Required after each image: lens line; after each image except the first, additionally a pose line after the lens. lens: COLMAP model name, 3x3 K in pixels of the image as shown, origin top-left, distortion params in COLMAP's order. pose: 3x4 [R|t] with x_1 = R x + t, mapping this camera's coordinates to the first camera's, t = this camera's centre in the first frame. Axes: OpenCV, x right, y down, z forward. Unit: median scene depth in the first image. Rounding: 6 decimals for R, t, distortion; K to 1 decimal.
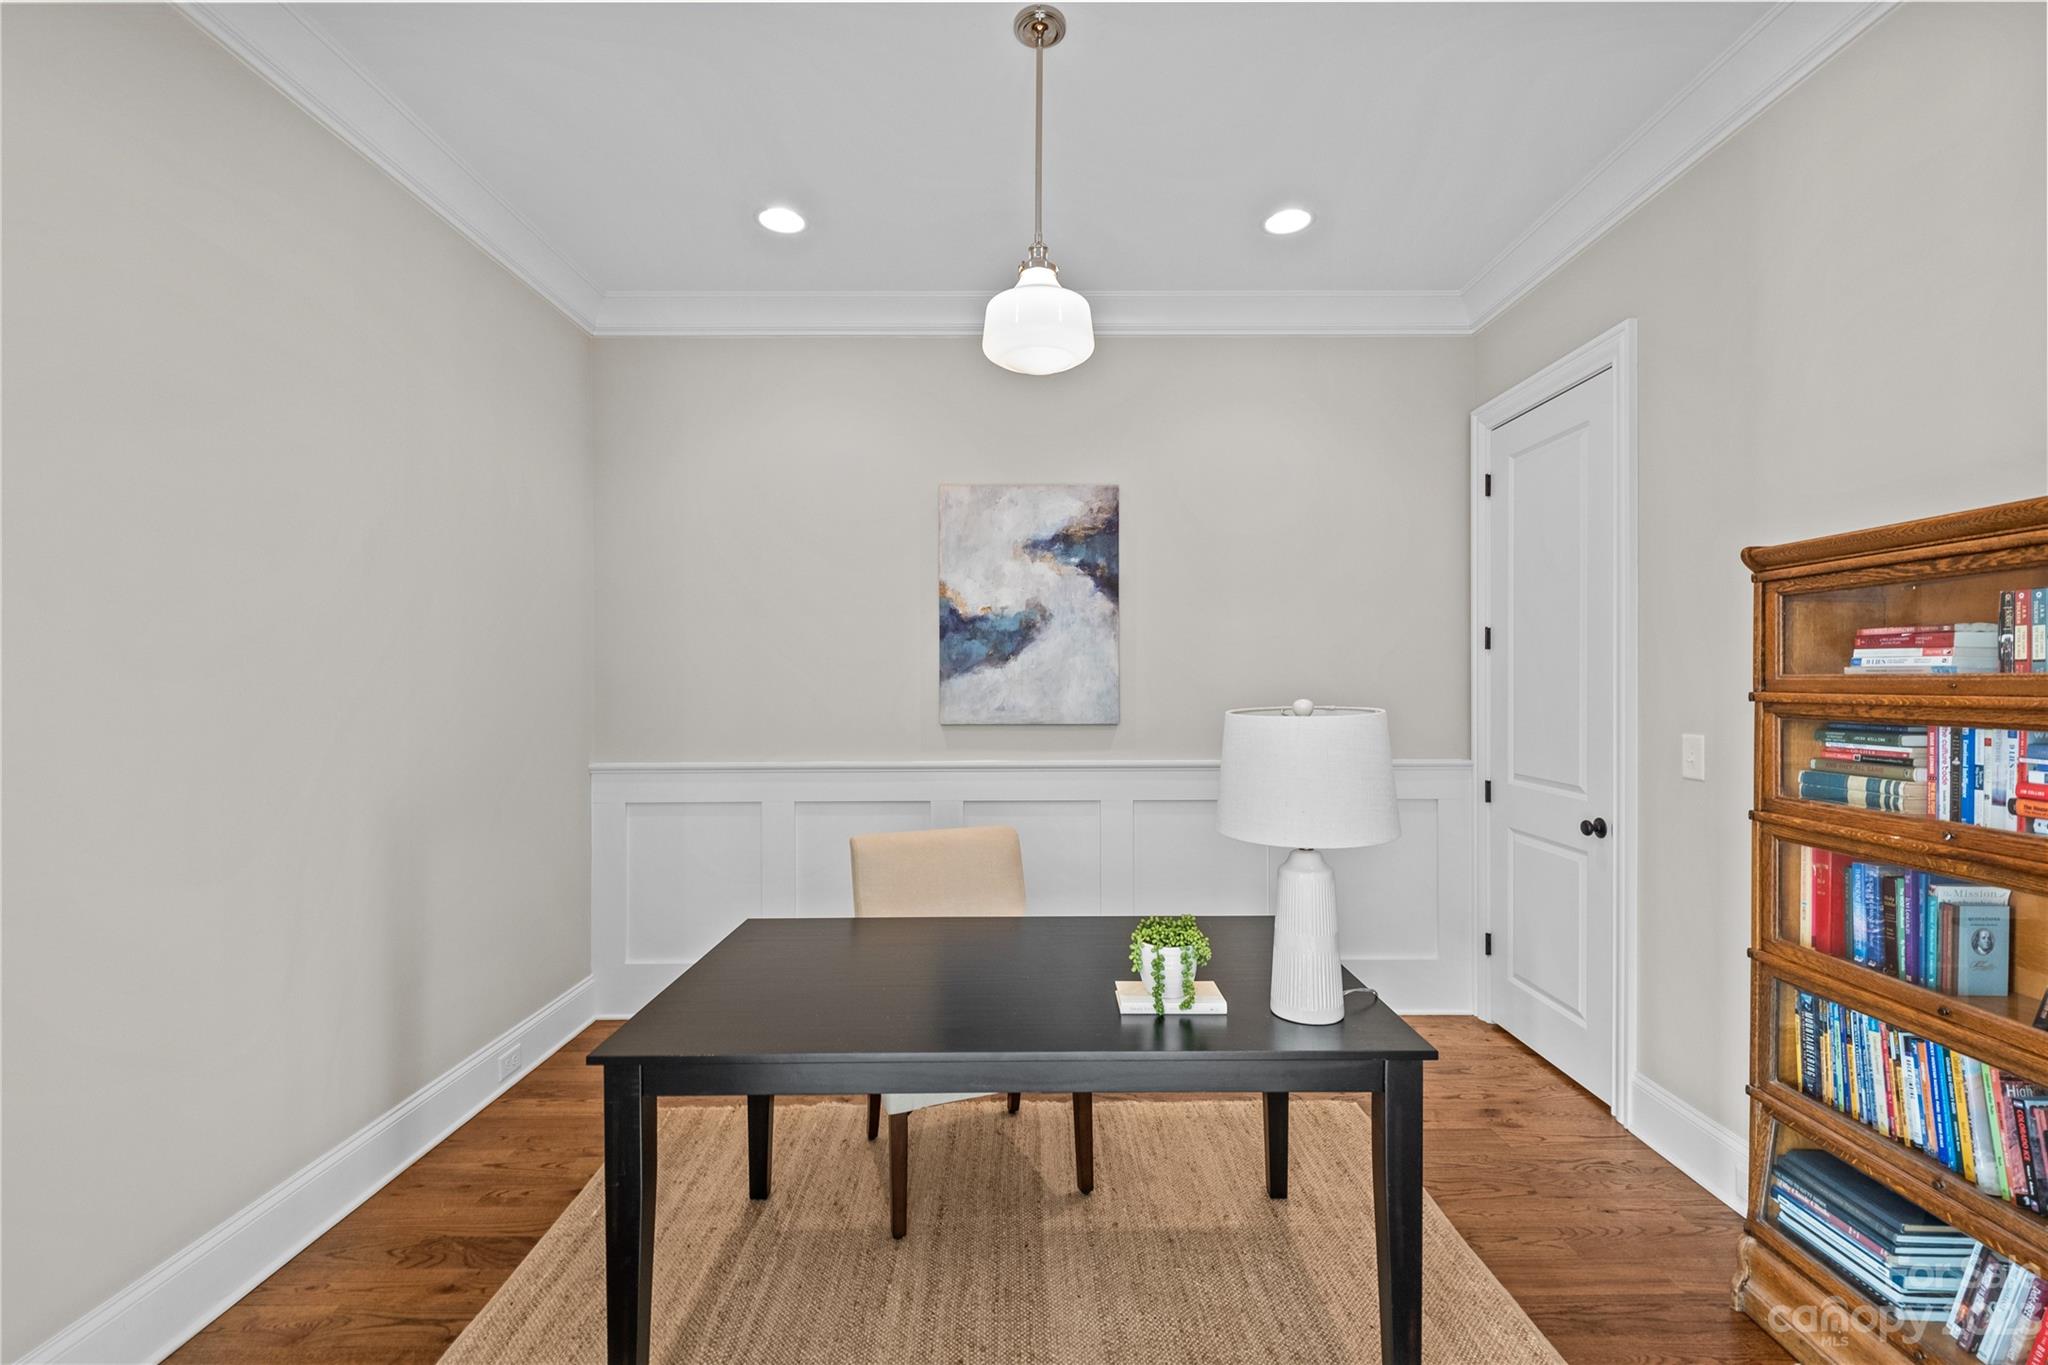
lens RADIAL K [[890.4, 0, 1023.5], [0, 890.4, 684.5], [0, 0, 1]] dist [-0.002446, -0.000288]
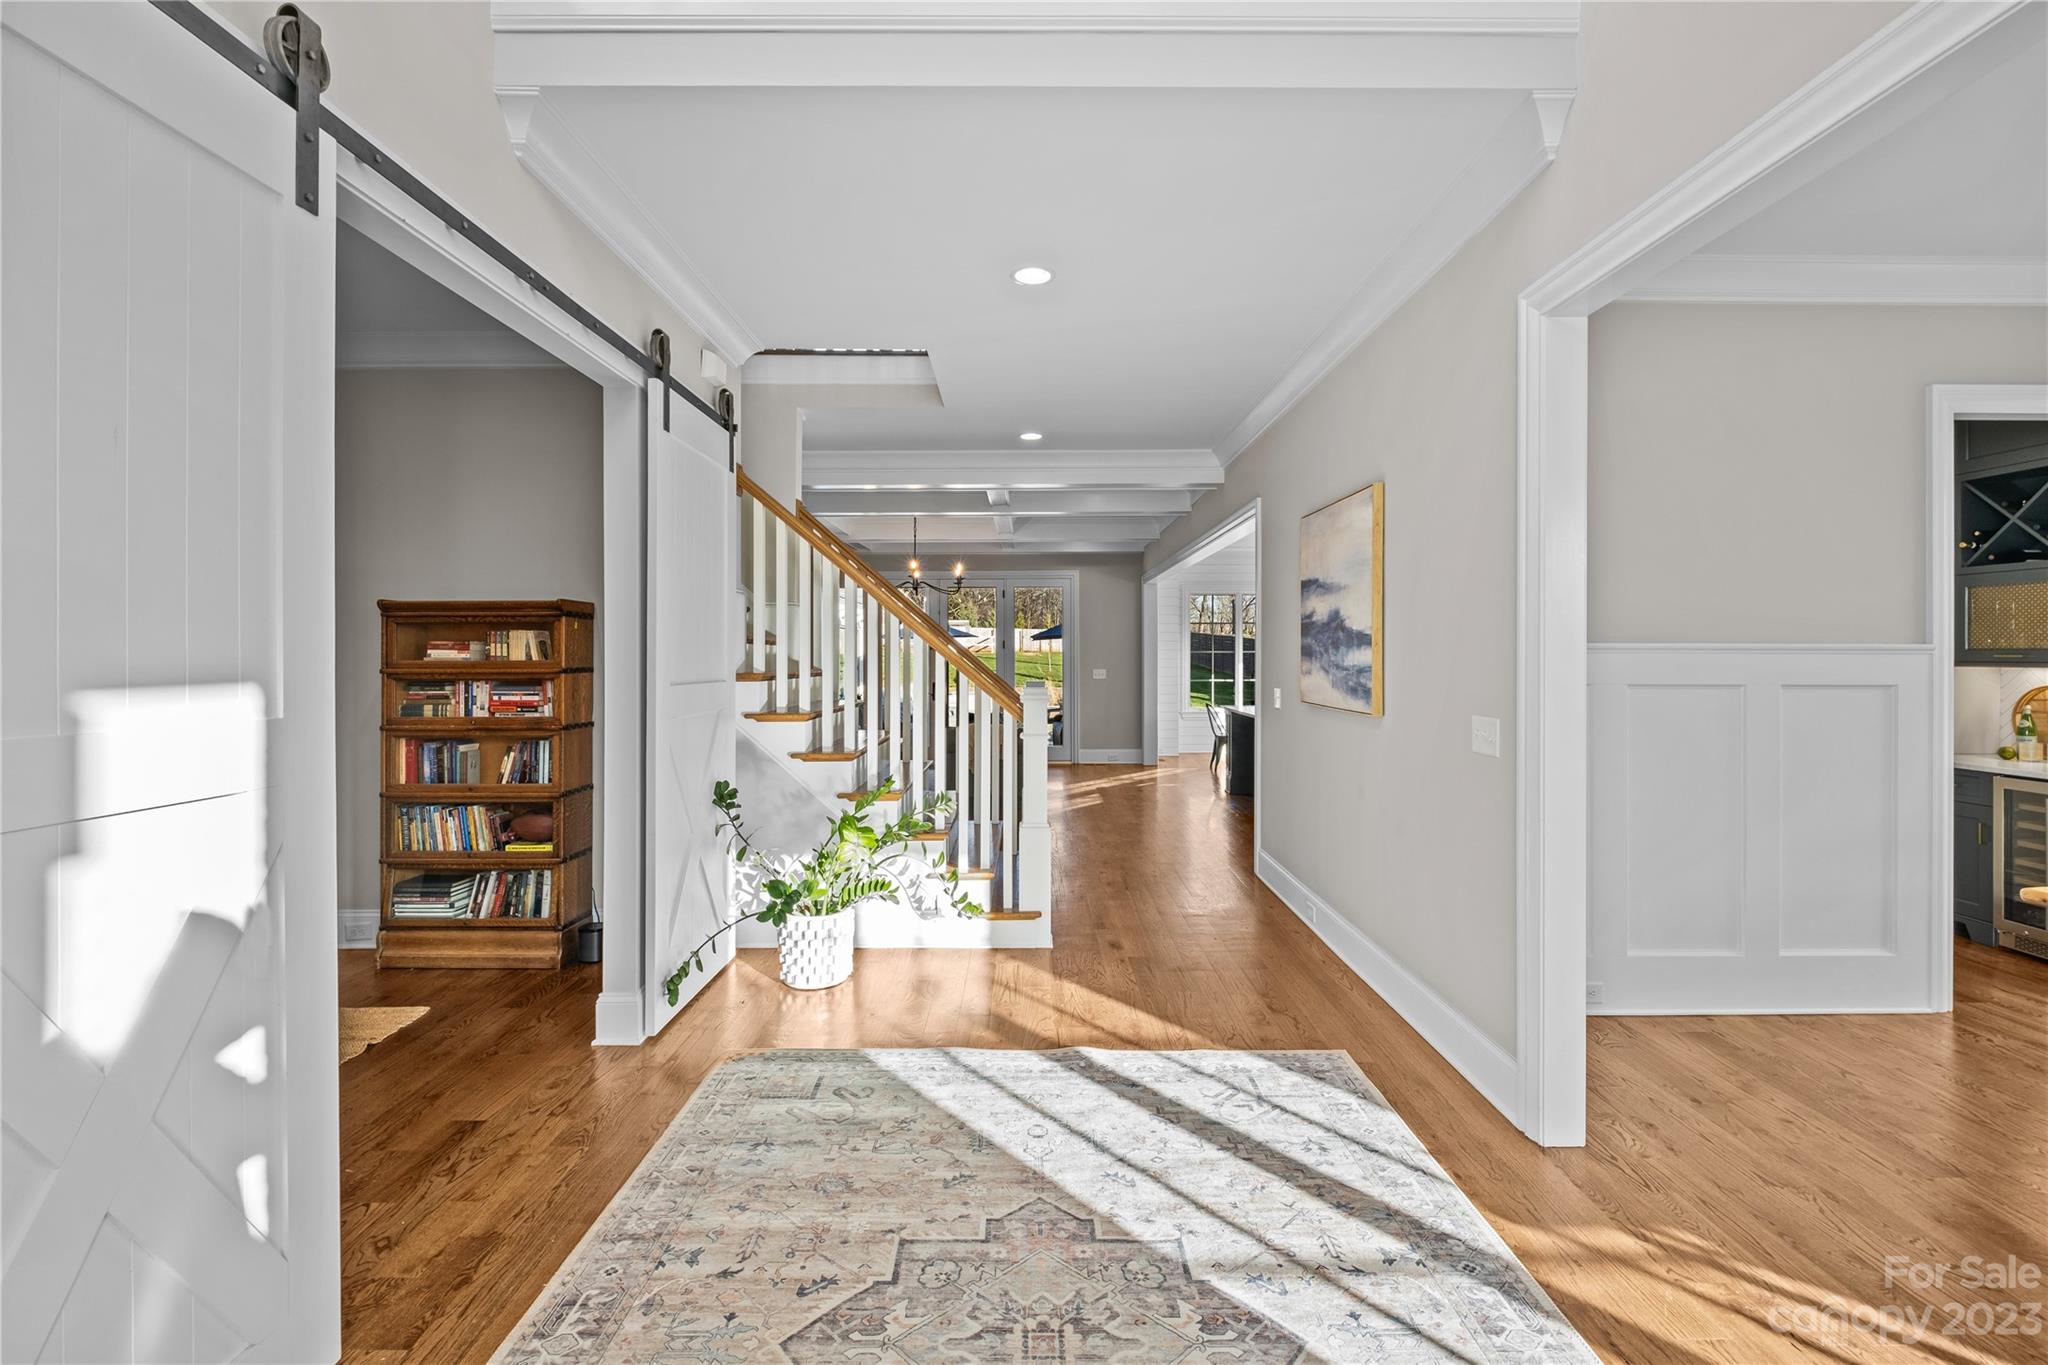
lens RADIAL K [[890.4, 0, 1023.2], [0, 890.4, 675.8], [0, 0, 1]] dist [-0.002446, -0.000288]
pose [[-0.008290, -0.004371, 0.999956, -1.456507], [0.007784, 0.999960, 0.004435, 0.030688], [-0.999935, 0.007821, -0.008256, -0.557400]]
